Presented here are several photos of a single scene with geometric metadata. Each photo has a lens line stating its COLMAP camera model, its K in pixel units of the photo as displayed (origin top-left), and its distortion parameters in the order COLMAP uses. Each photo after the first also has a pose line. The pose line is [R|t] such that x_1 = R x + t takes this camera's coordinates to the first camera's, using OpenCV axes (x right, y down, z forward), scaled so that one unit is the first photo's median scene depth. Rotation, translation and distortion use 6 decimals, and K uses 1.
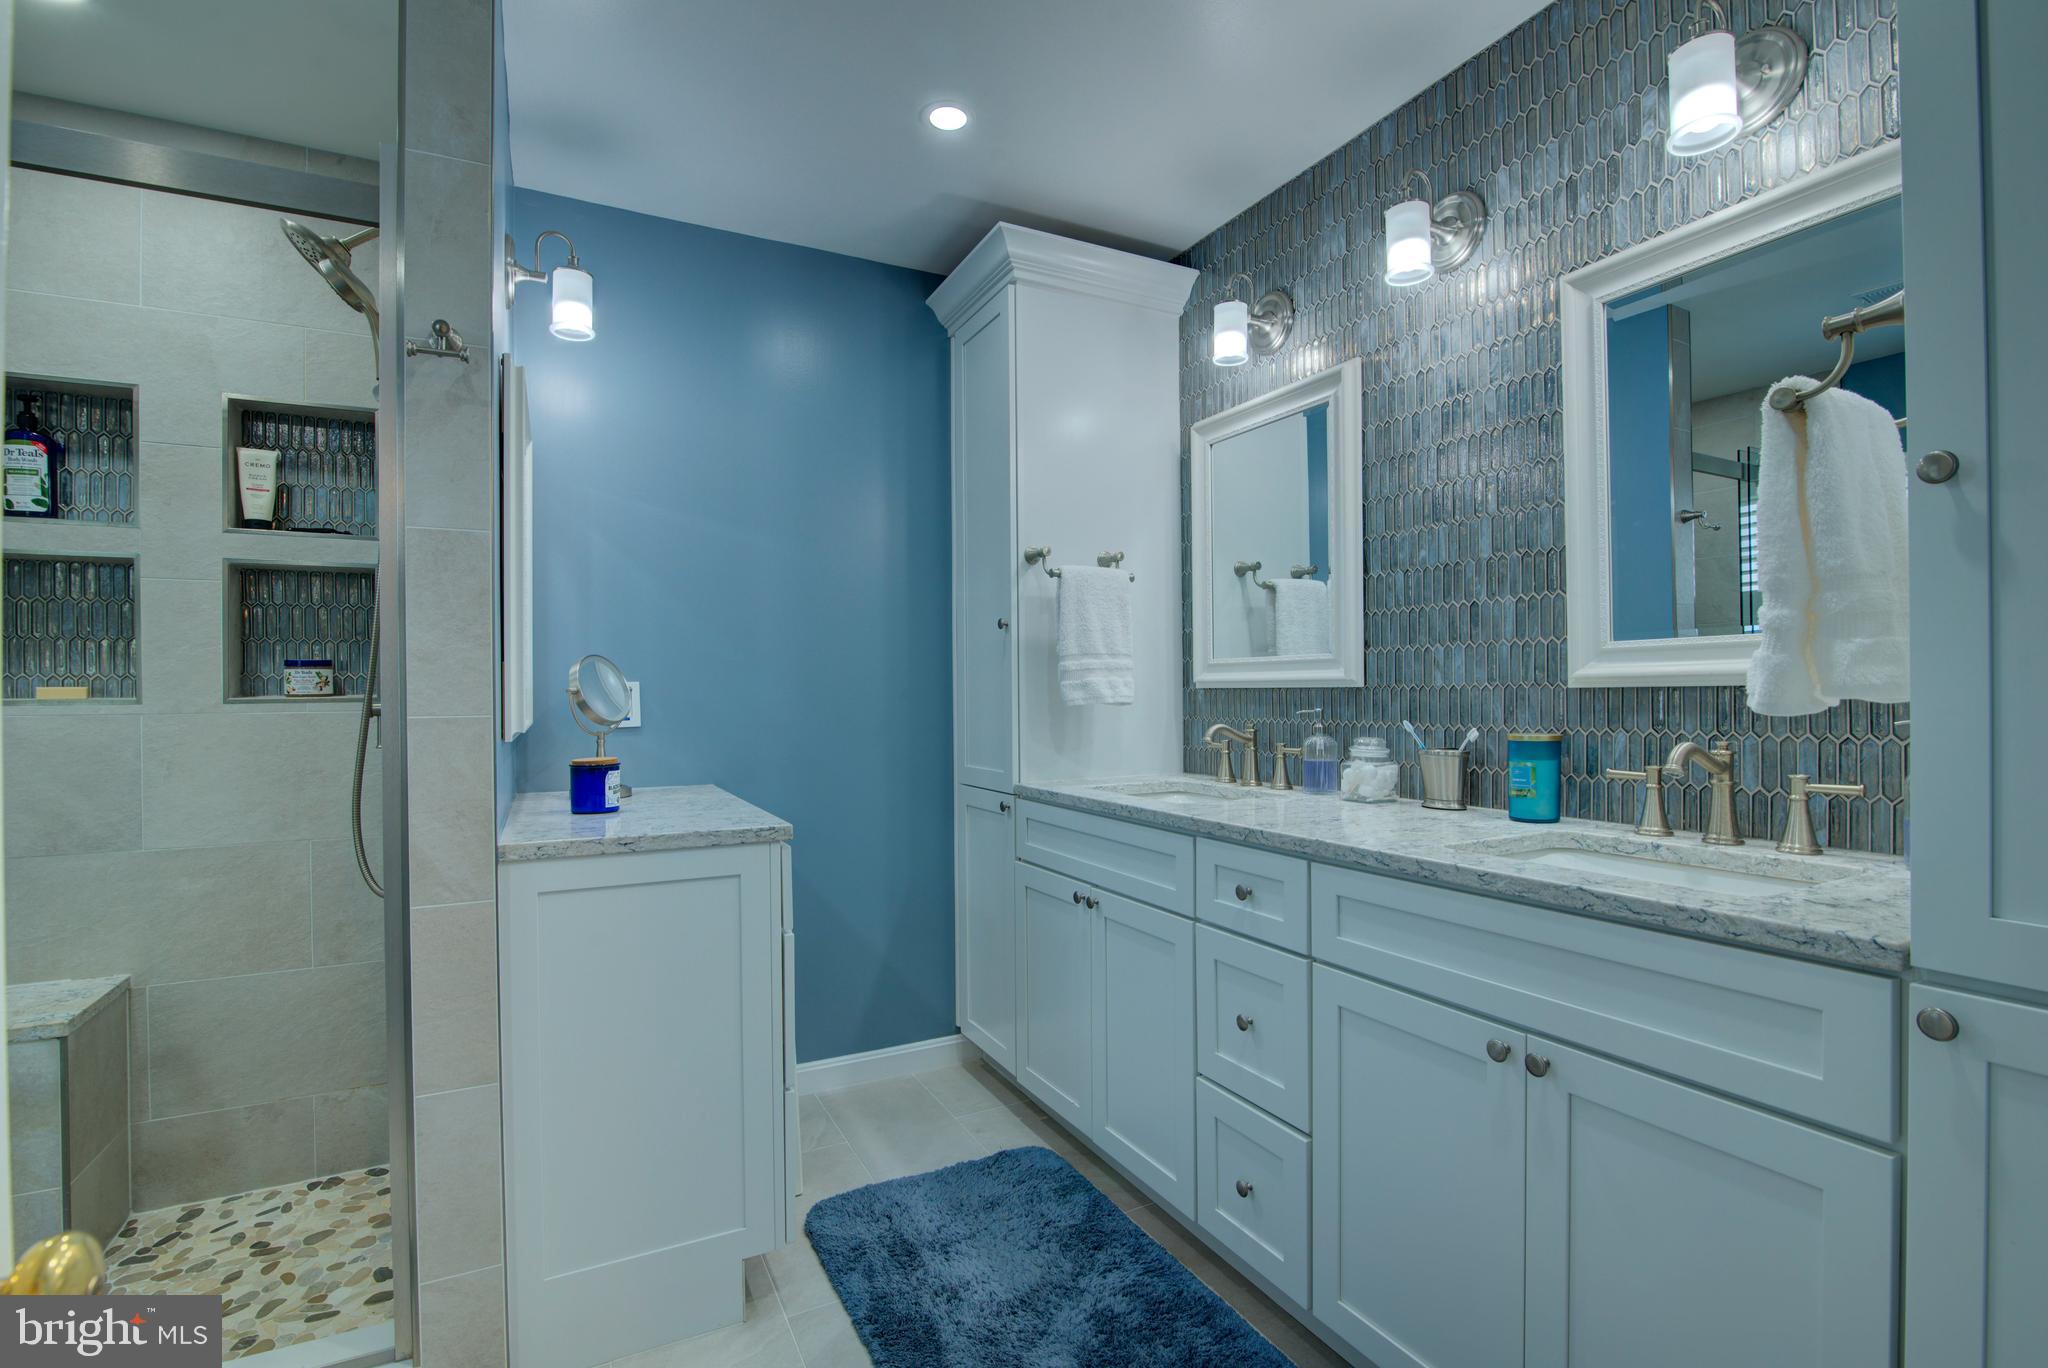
lens RADIAL K [[932.7, 0, 1027.3], [0, 932.7, 693.9], [0, 0, 1]] dist [-0.021089, 0.002003]
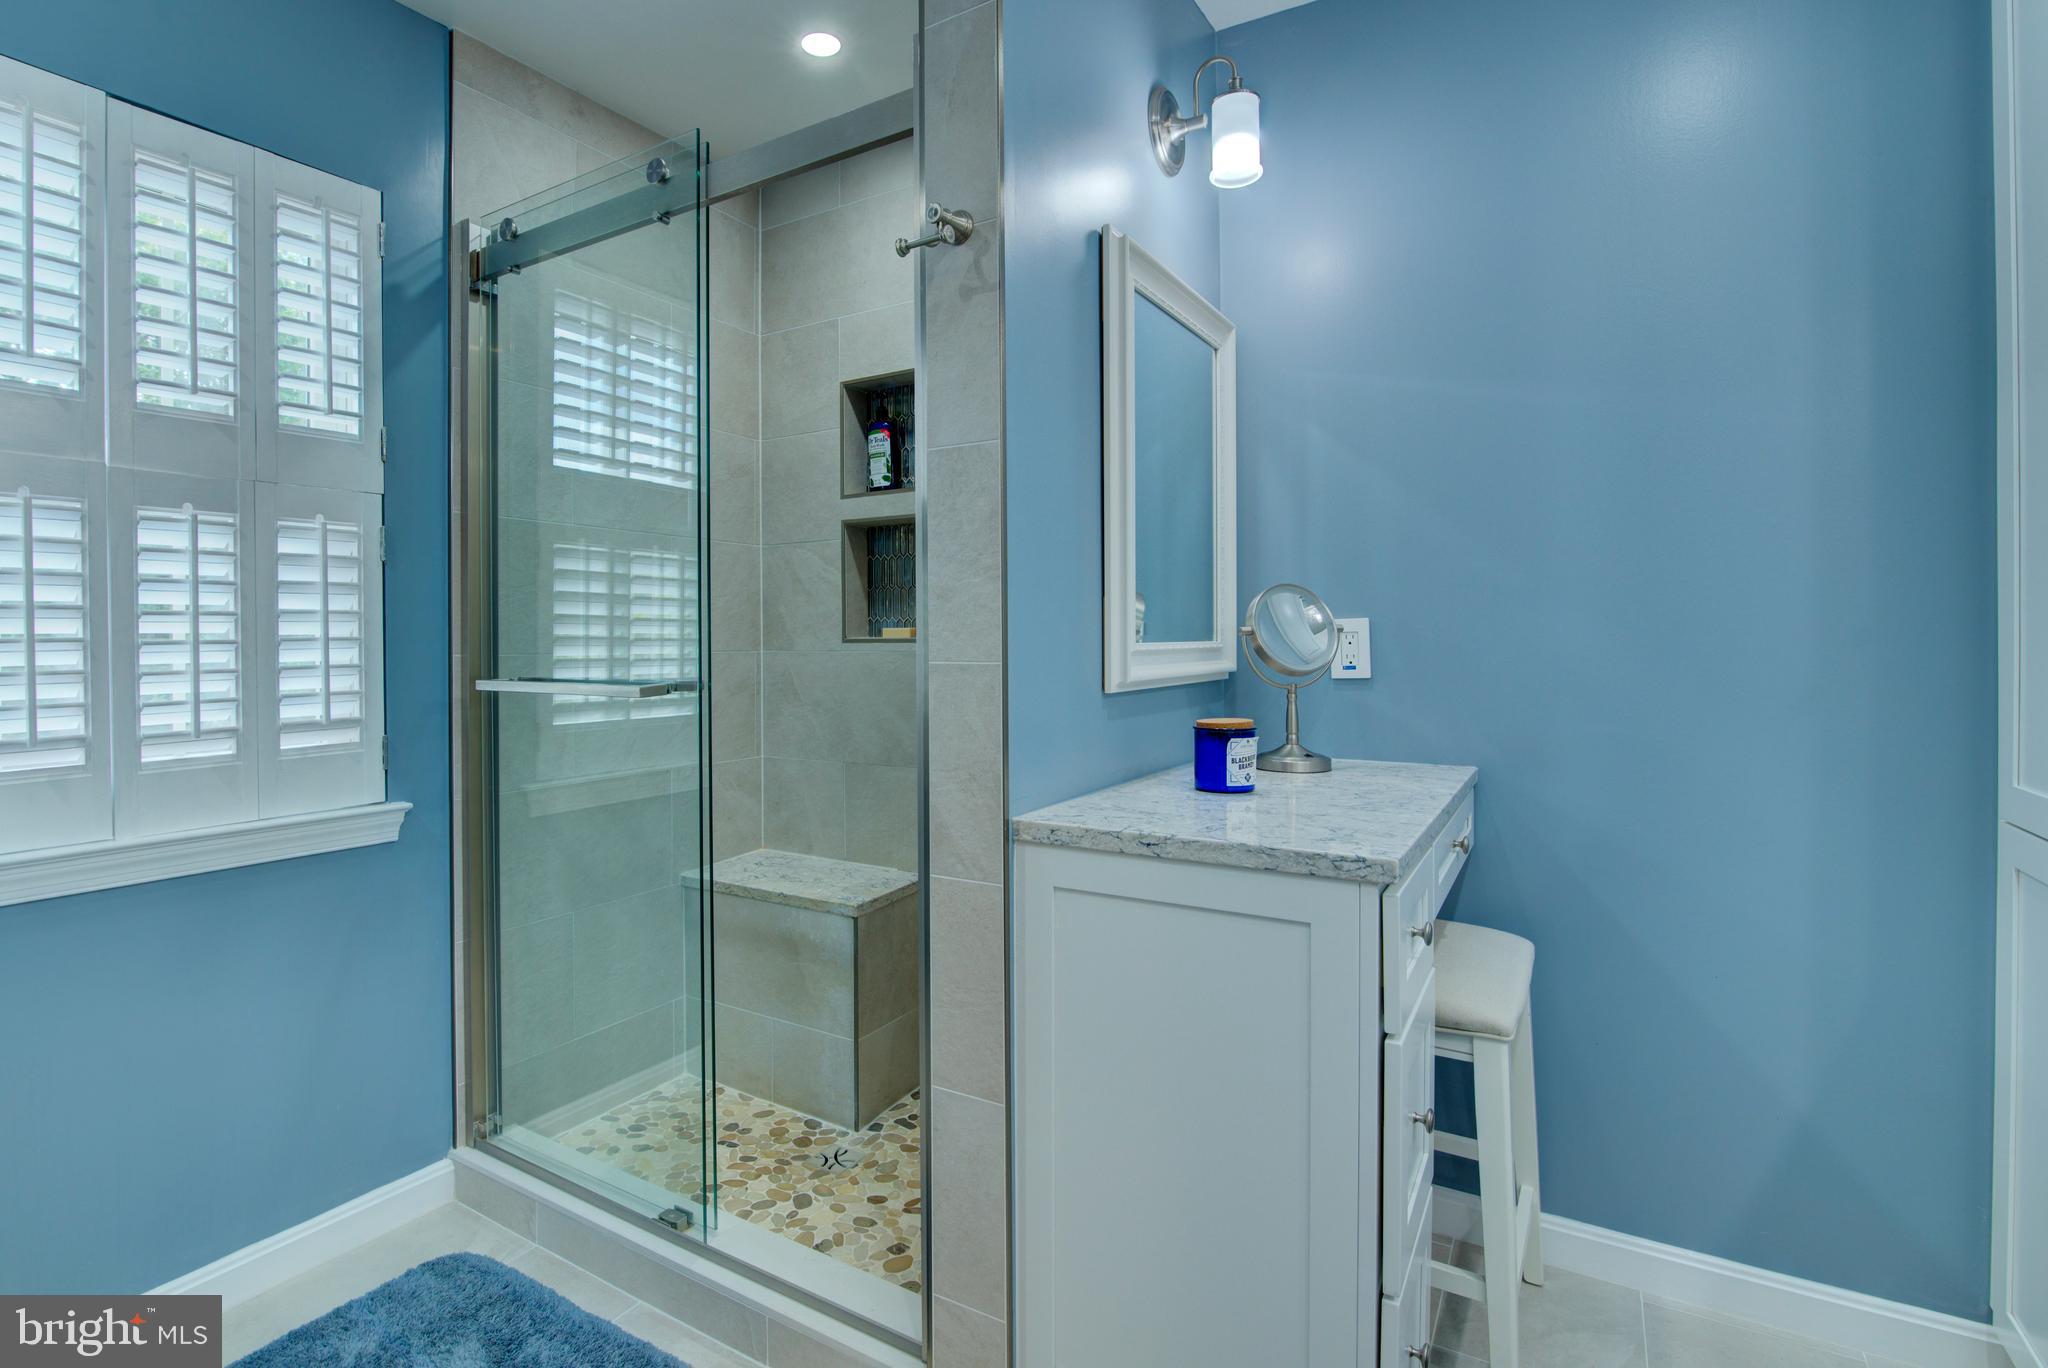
lens RADIAL K [[982.3, 0, 1020.9], [0, 982.3, 641.3], [0, 0, 1]] dist [-0.003472, 0.000075]
pose [[0.523499, 0.010990, -0.851955, 0.151838], [-0.000989, 0.999924, 0.012291, -0.005802], [0.852025, -0.005591, 0.523470, 0.466478]]
